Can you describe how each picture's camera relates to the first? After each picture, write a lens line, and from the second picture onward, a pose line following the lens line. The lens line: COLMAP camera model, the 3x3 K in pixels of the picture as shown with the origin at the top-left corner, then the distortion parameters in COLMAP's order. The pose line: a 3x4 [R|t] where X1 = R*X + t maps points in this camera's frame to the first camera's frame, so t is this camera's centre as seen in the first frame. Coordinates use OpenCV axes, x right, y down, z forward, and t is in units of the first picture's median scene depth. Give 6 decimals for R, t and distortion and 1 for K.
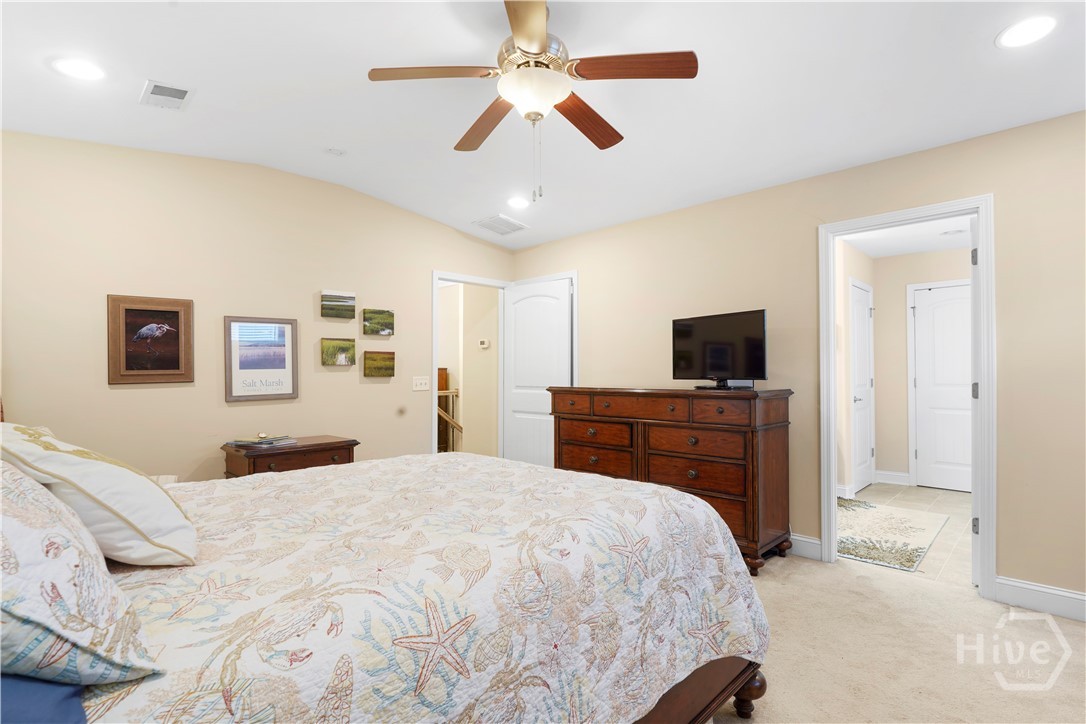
lens RADIAL K [[524.9, 0, 536.7], [0, 524.9, 367.2], [0, 0, 1]] dist [-0.002554, -0.000168]
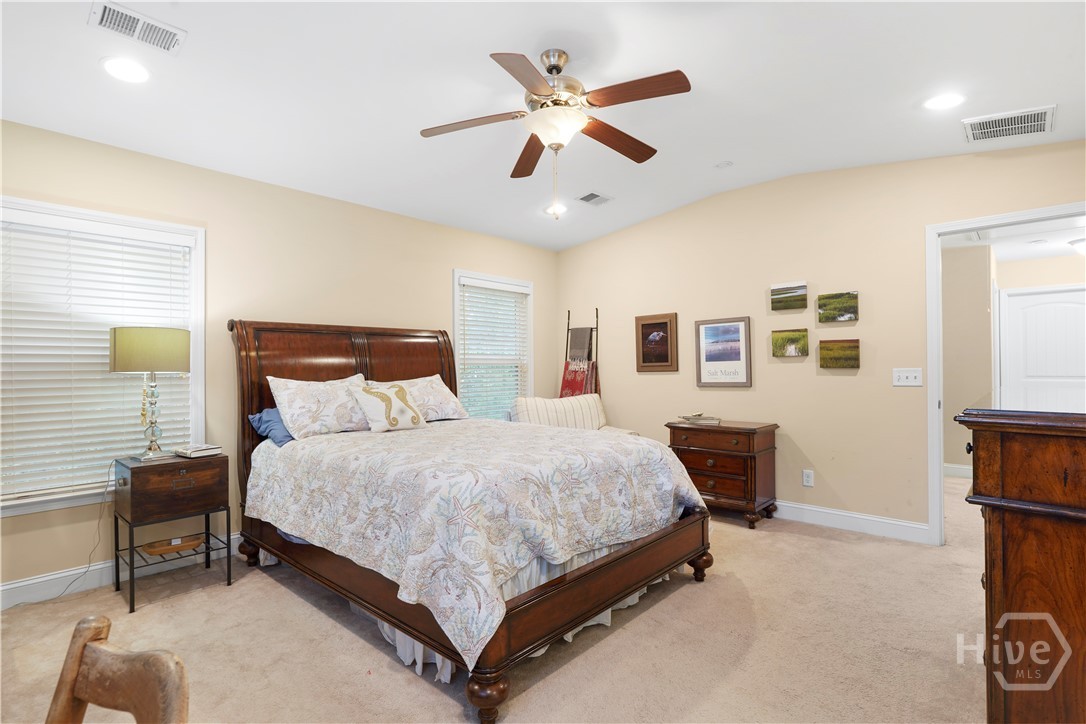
lens RADIAL K [[524.9, 0, 534.1], [0, 524.9, 364.9], [0, 0, 1]] dist [-0.002554, -0.000168]
pose [[0.038730, 0.002349, -0.999247, 0.645845], [0.017671, 0.999839, 0.003035, 0.000783], [0.999093, -0.017775, 0.038682, 0.500051]]
